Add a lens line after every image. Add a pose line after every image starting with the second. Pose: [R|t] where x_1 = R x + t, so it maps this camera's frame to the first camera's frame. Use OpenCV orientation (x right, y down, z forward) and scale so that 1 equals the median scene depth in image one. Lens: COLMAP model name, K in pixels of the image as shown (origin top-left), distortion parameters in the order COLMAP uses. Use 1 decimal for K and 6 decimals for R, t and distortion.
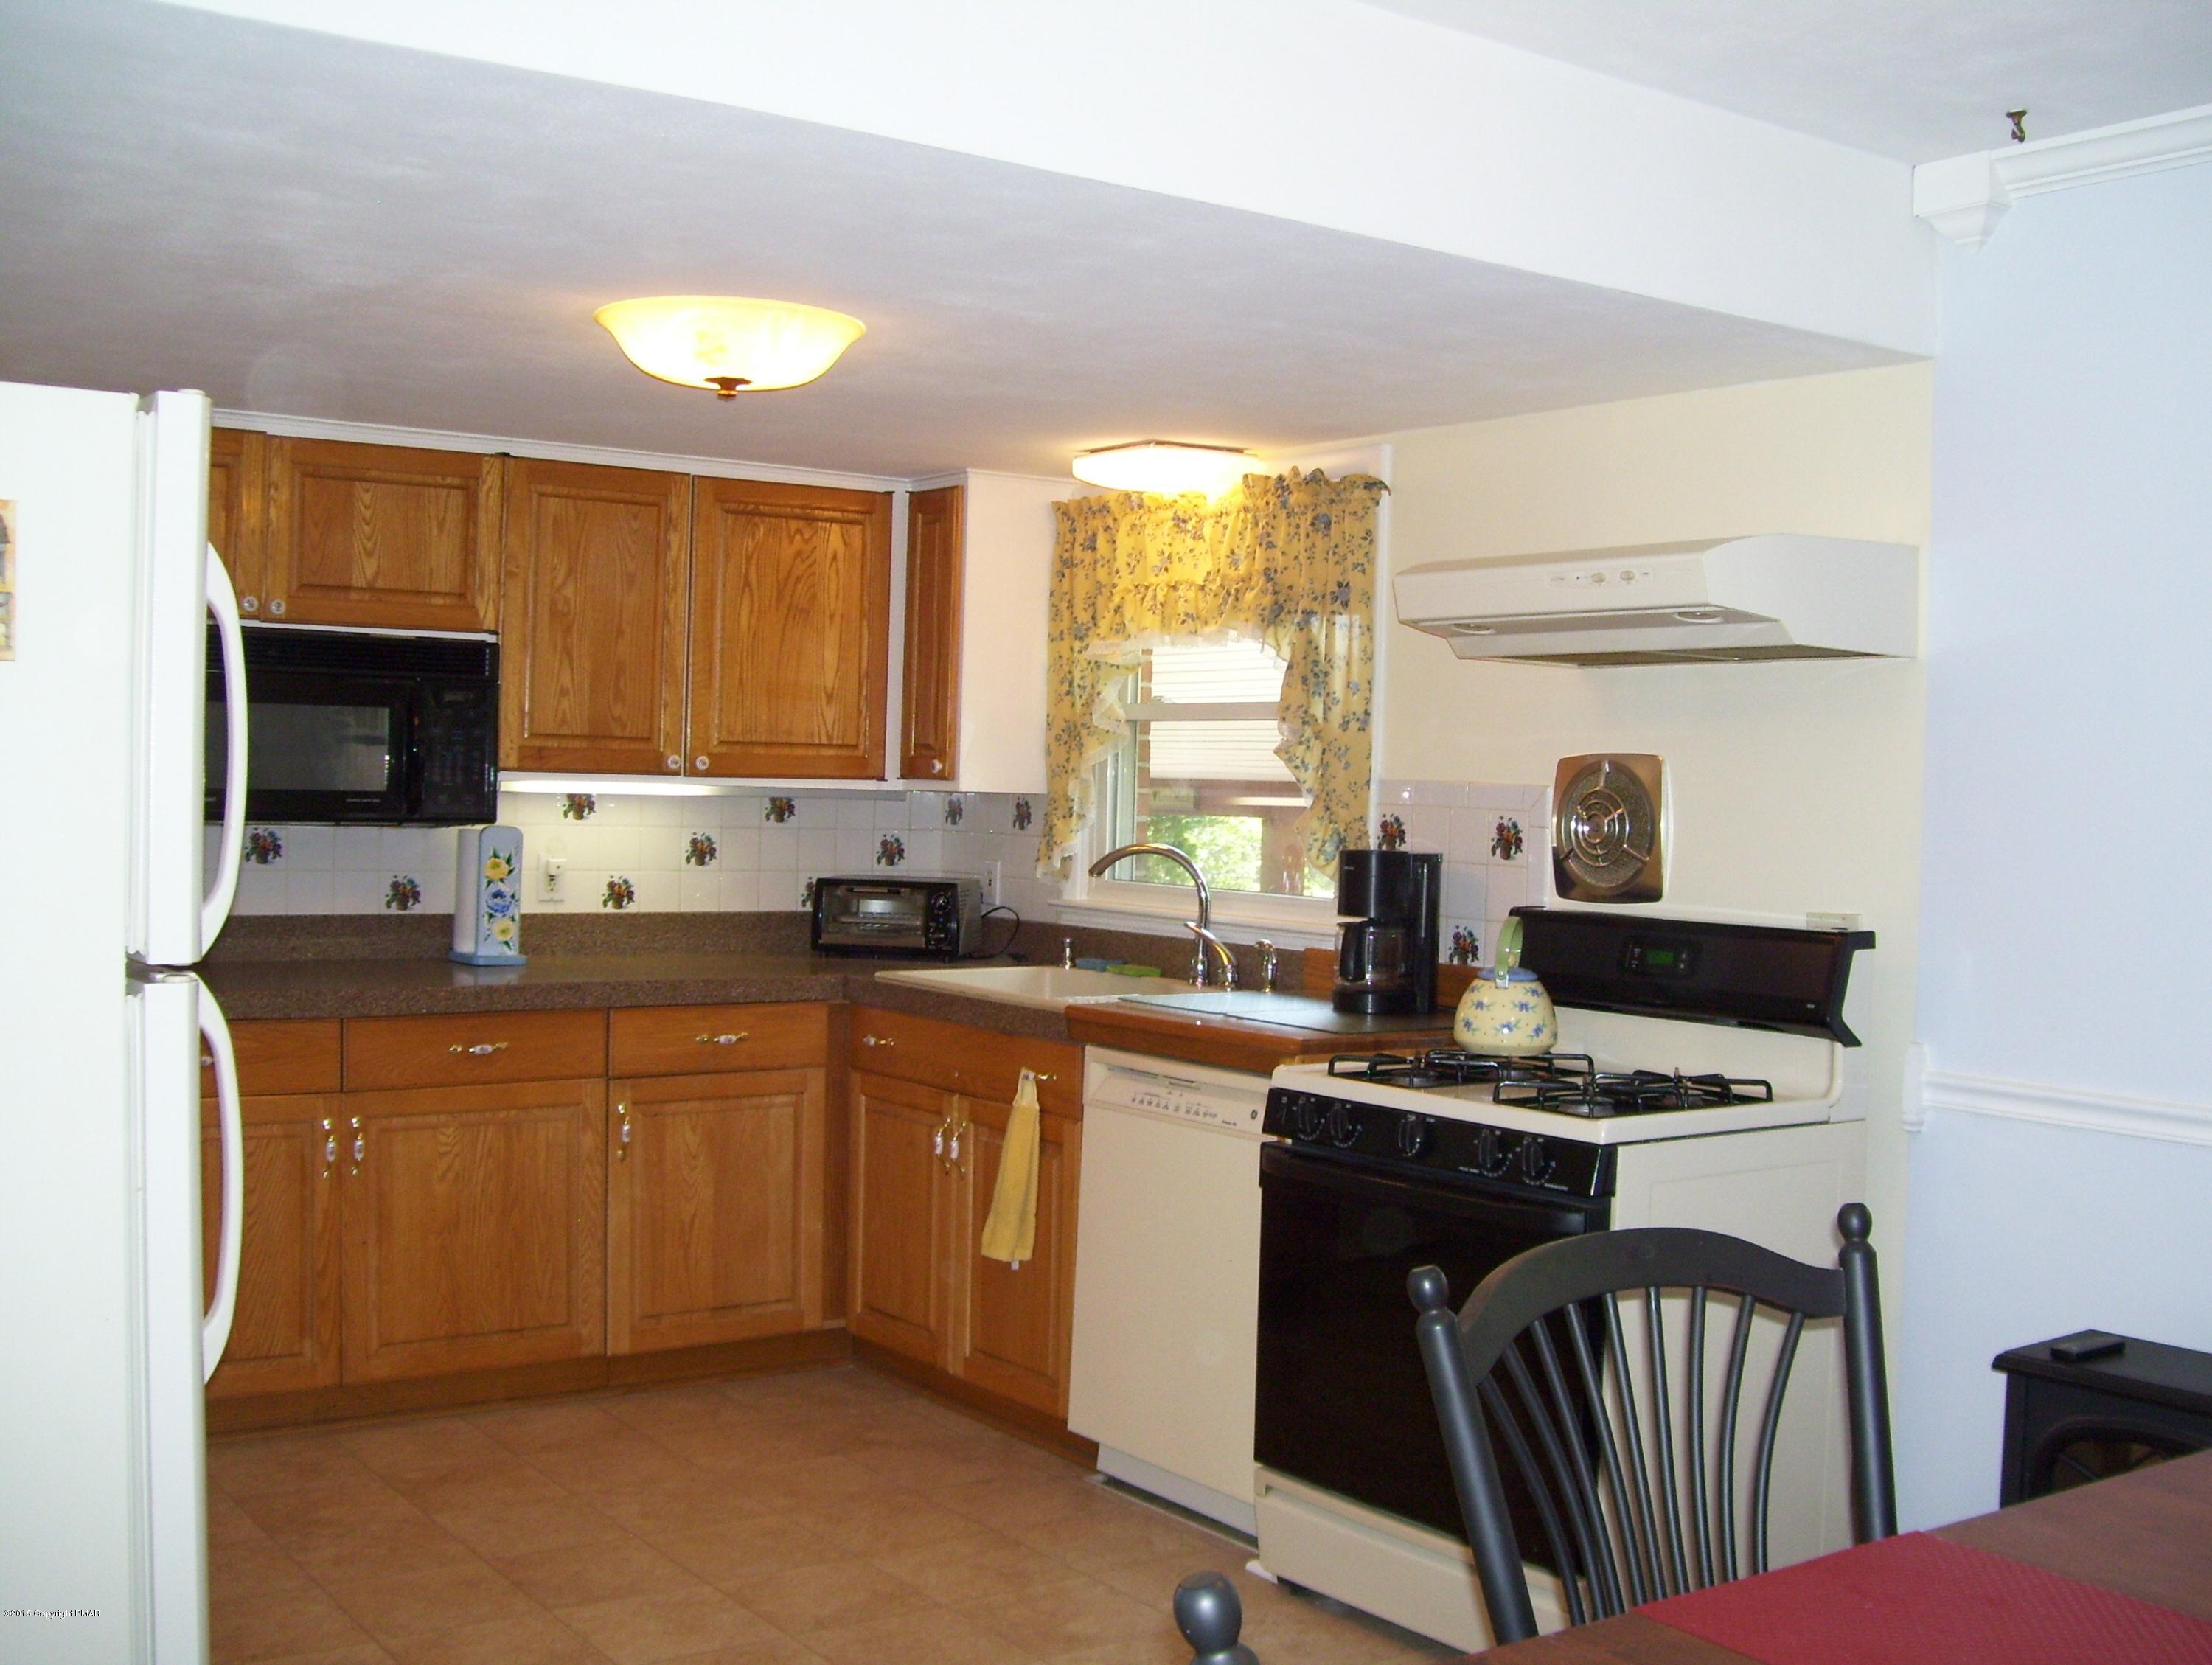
lens RADIAL K [[2356.9, 0, 1127.3], [0, 2356.9, 827.1], [0, 0, 1]] dist [-0.182312, 0.154470]
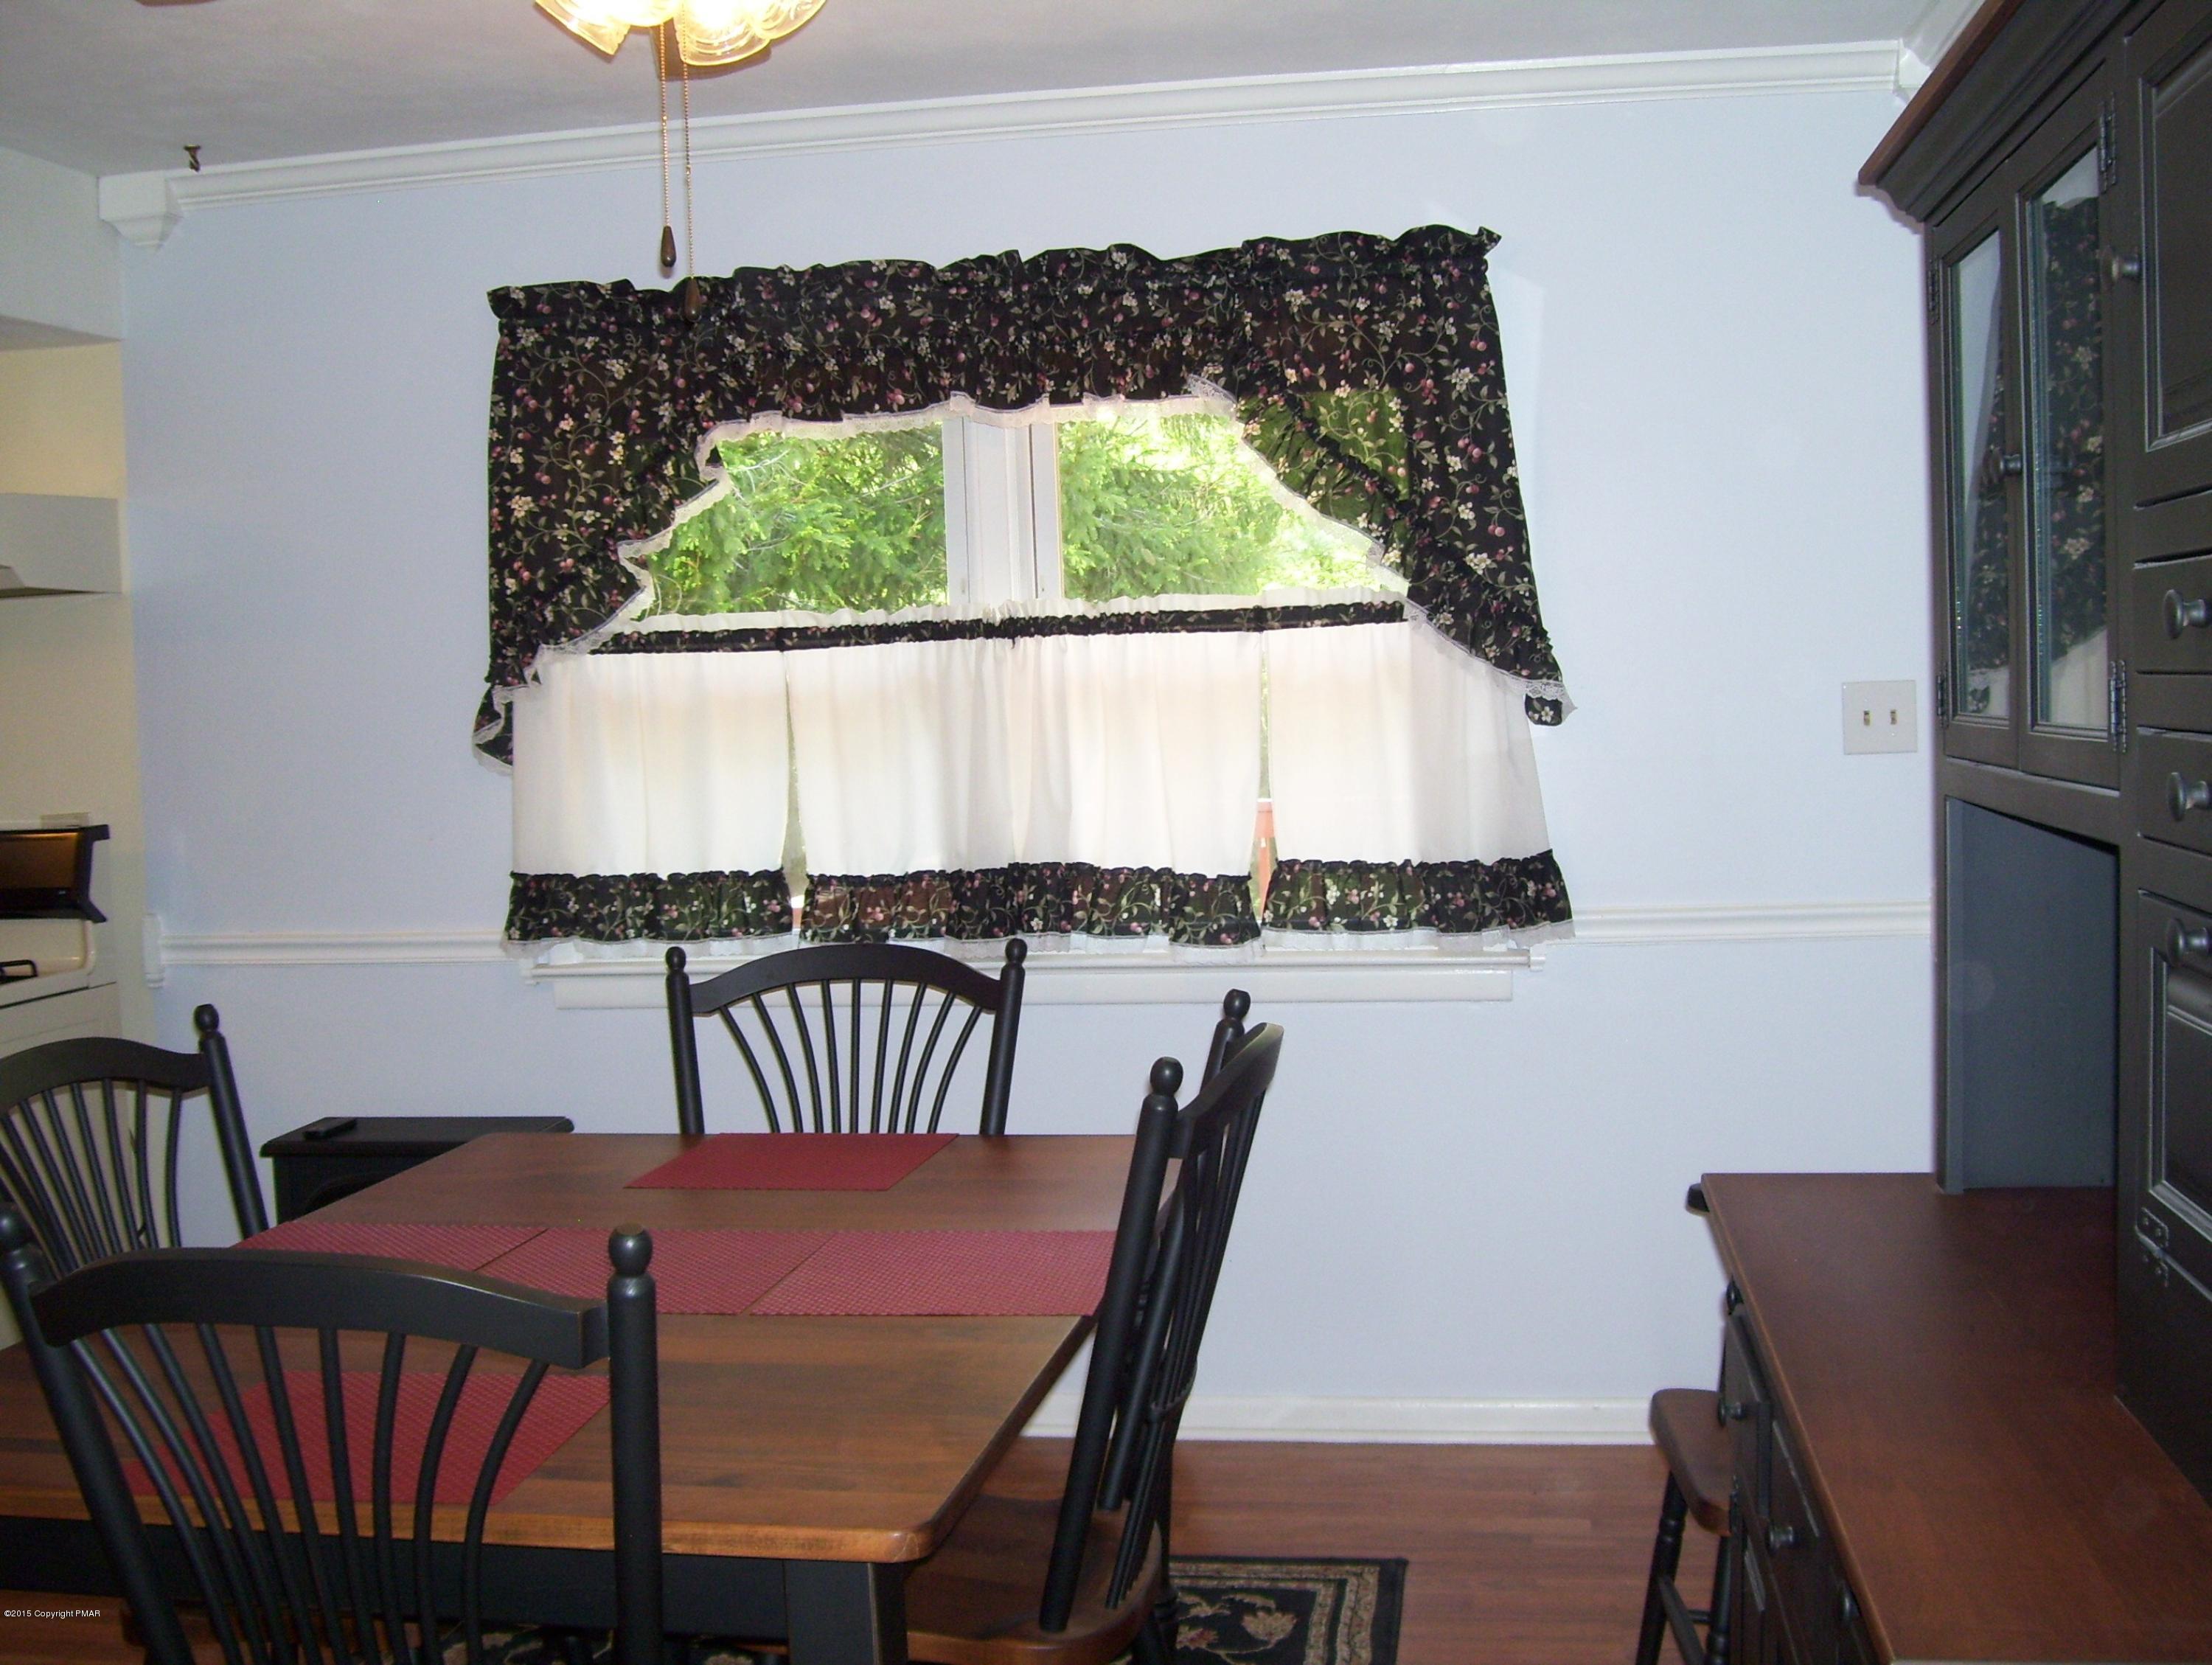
lens RADIAL K [[2356.9, 0, 1127.3], [0, 2356.9, 827.1], [0, 0, 1]] dist [-0.182312, 0.154470]
pose [[0.695767, -0.096024, 0.711820, -0.153497], [0.065544, 0.995377, 0.070209, -0.002040], [-0.715271, -0.002193, 0.698844, -0.202682]]
